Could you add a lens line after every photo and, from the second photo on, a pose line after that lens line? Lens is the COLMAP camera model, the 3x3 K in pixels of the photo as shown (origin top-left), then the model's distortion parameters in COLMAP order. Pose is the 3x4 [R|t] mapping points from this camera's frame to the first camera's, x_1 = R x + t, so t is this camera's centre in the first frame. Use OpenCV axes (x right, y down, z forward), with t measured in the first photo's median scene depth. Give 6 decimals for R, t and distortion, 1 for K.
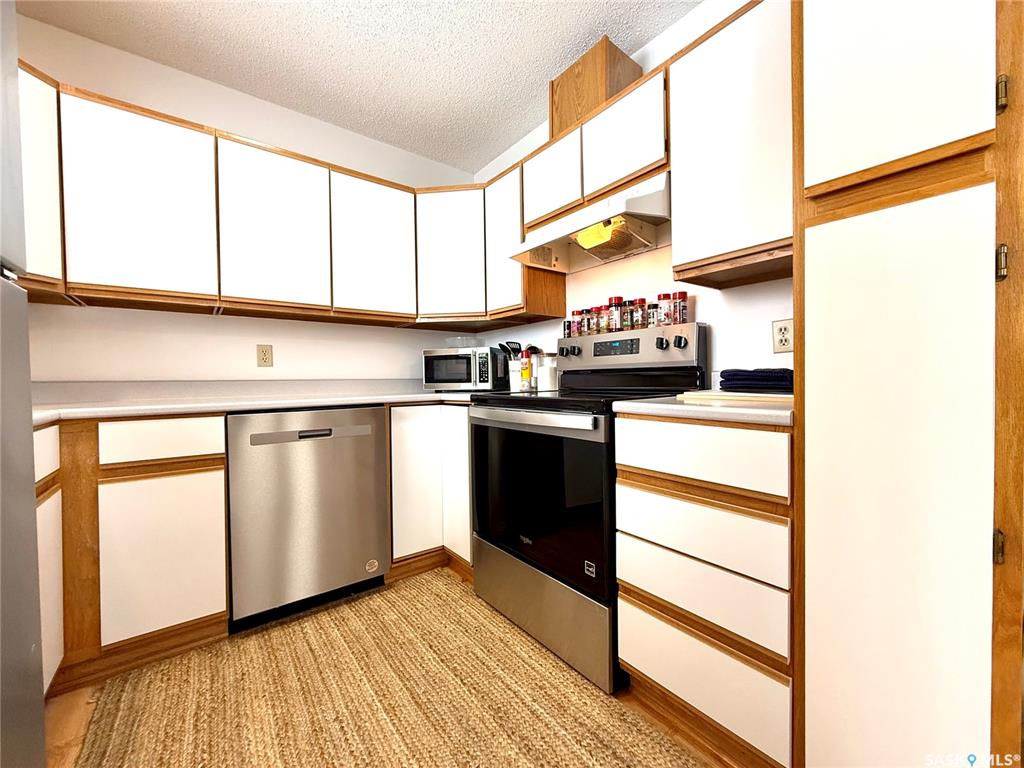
lens RADIAL K [[410.5, 0, 513.1], [0, 410.5, 384.4], [0, 0, 1]] dist [0.001587, 0.000280]
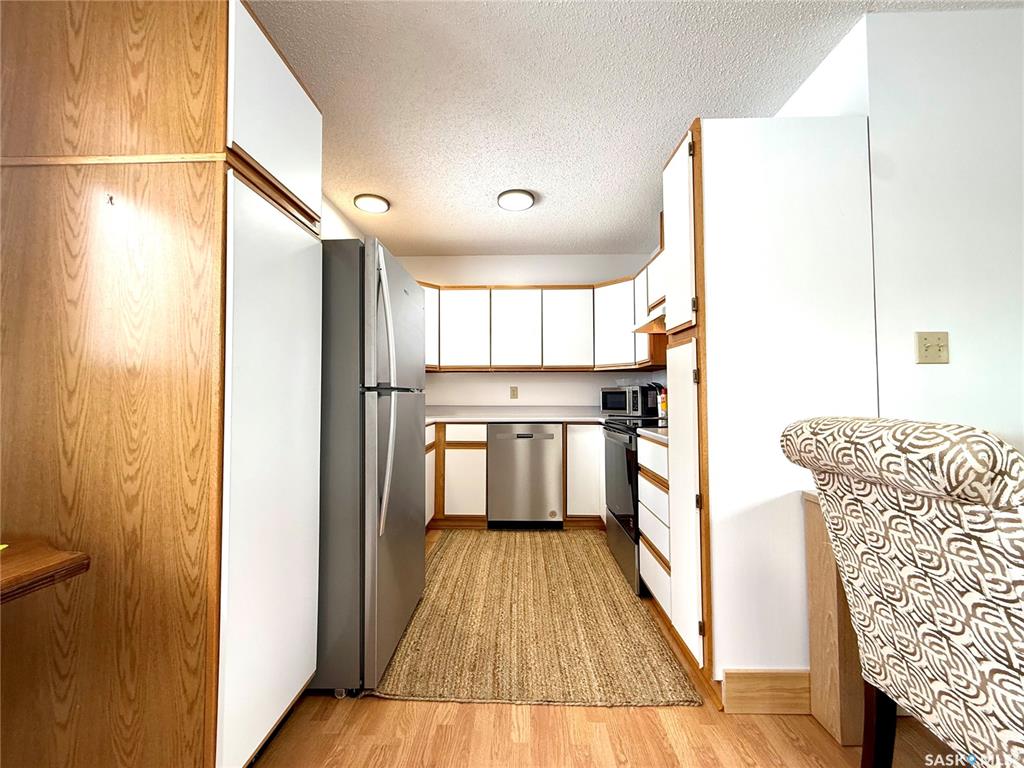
lens RADIAL K [[410.5, 0, 508.9], [0, 410.5, 384.4], [0, 0, 1]] dist [0.001587, 0.000280]
pose [[0.772980, -0.006793, -0.634394, 0.652346], [-0.019022, 0.999245, -0.033877, -0.052707], [0.634146, 0.038253, 0.772267, -0.518257]]
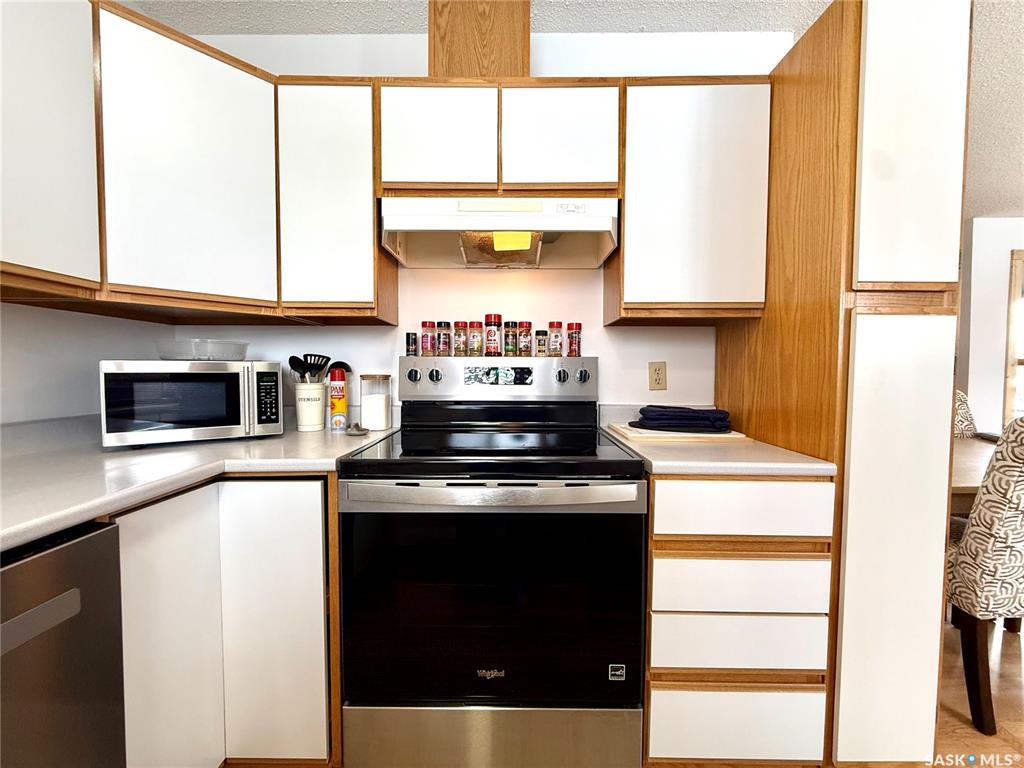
lens RADIAL K [[410.5, 0, 512.4], [0, 410.5, 385.4], [0, 0, 1]] dist [0.001587, 0.000280]
pose [[0.617476, -0.008850, 0.786540, -0.404460], [-0.001764, 0.999919, 0.012636, -0.084621], [-0.786588, -0.009190, 0.617410, 0.486272]]
